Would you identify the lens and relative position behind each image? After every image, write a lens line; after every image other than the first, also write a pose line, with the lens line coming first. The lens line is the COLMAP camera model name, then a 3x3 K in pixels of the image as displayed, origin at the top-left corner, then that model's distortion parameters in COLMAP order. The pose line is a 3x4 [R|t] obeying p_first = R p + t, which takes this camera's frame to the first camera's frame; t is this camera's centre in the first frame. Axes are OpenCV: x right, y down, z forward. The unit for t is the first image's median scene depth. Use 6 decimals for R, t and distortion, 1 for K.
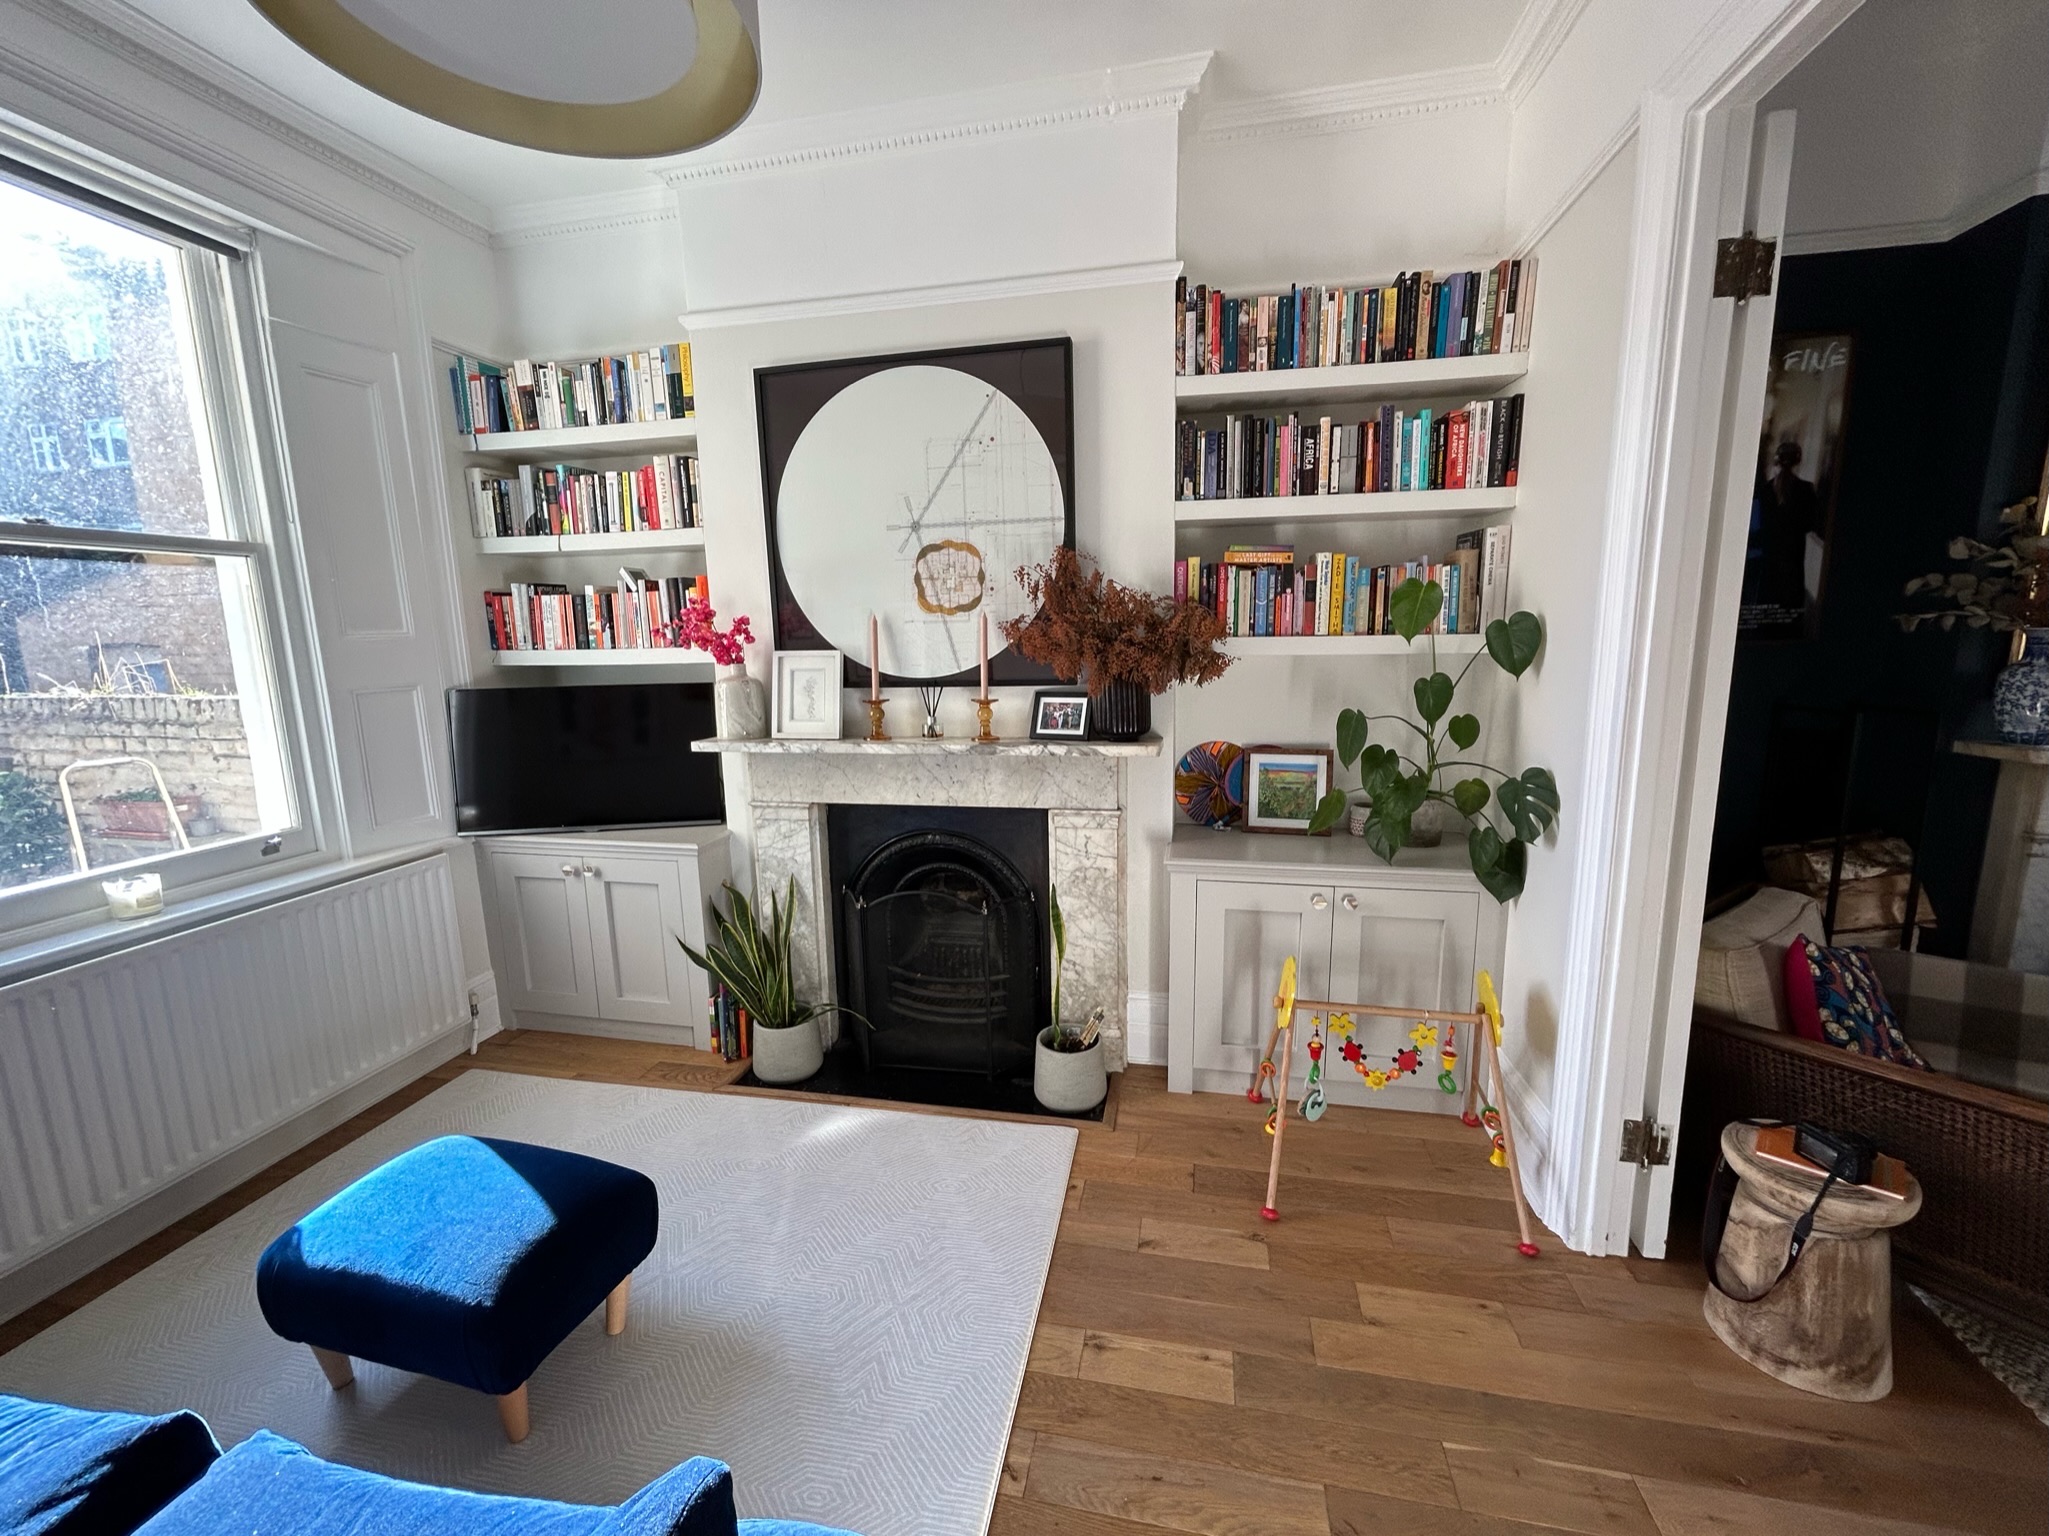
lens RADIAL K [[818.9, 0, 1024.5], [0, 818.9, 768.0], [0, 0, 1]] dist [-0.006929, -0.000035]
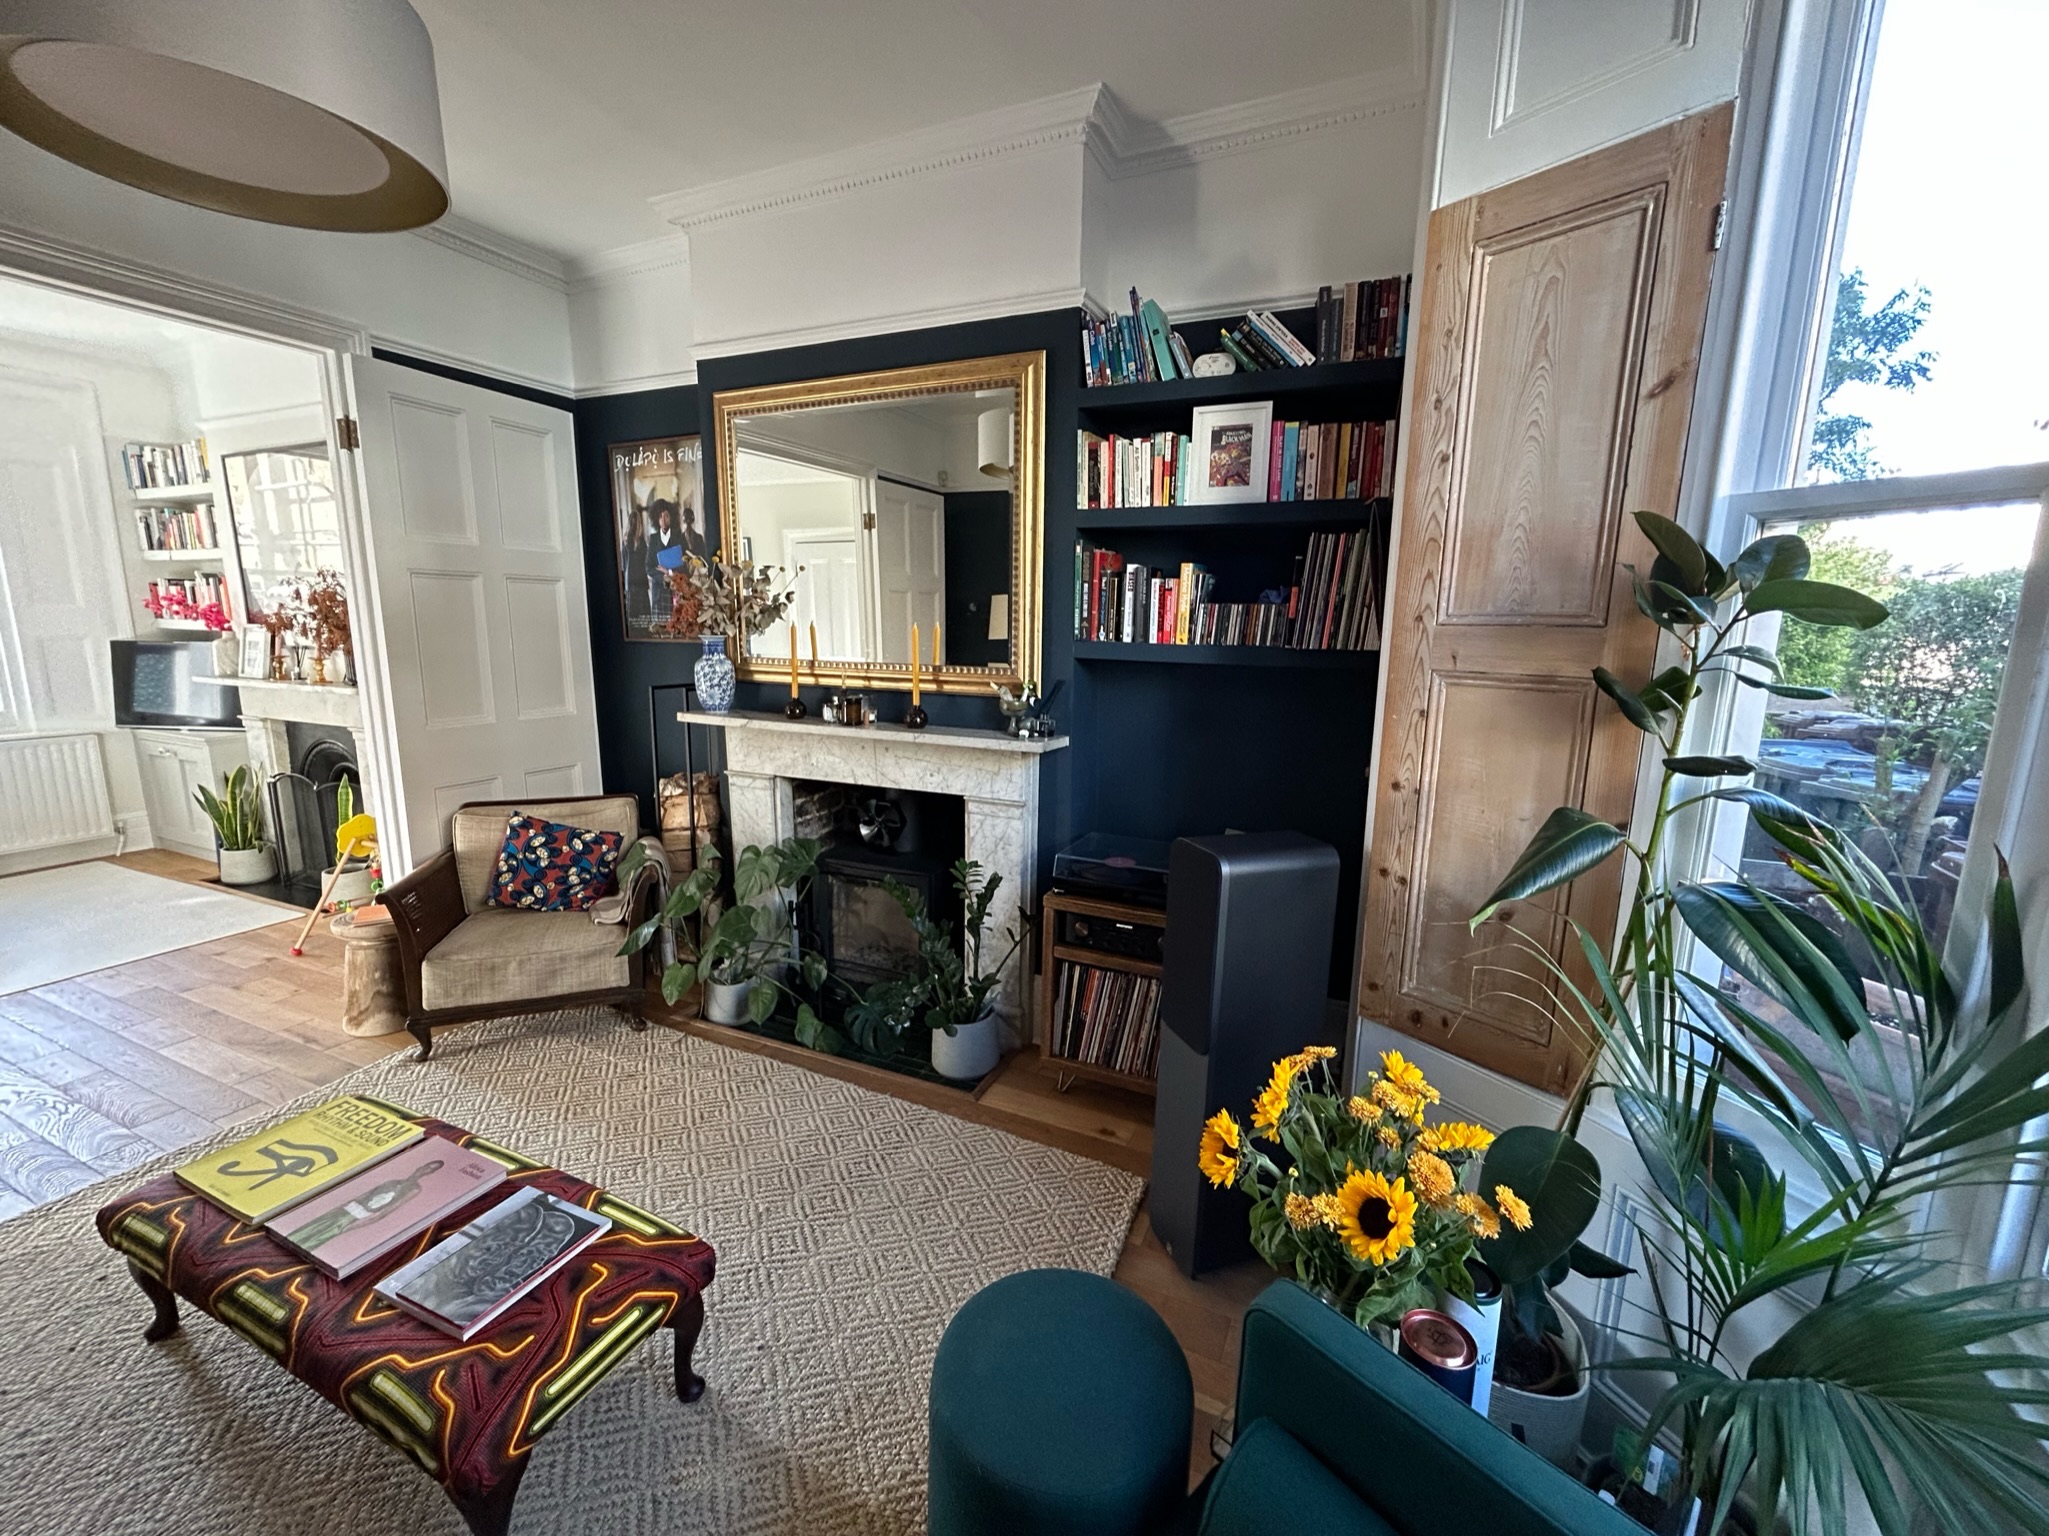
lens RADIAL K [[860.5, 0, 1024.5], [0, 860.5, 768.0], [0, 0, 1]] dist [-0.001710, -0.000099]
pose [[0.971636, 0.076389, -0.223803, 1.545191], [-0.077705, 0.996972, 0.002932, 0.017952], [0.223349, 0.014542, 0.974630, -0.312805]]
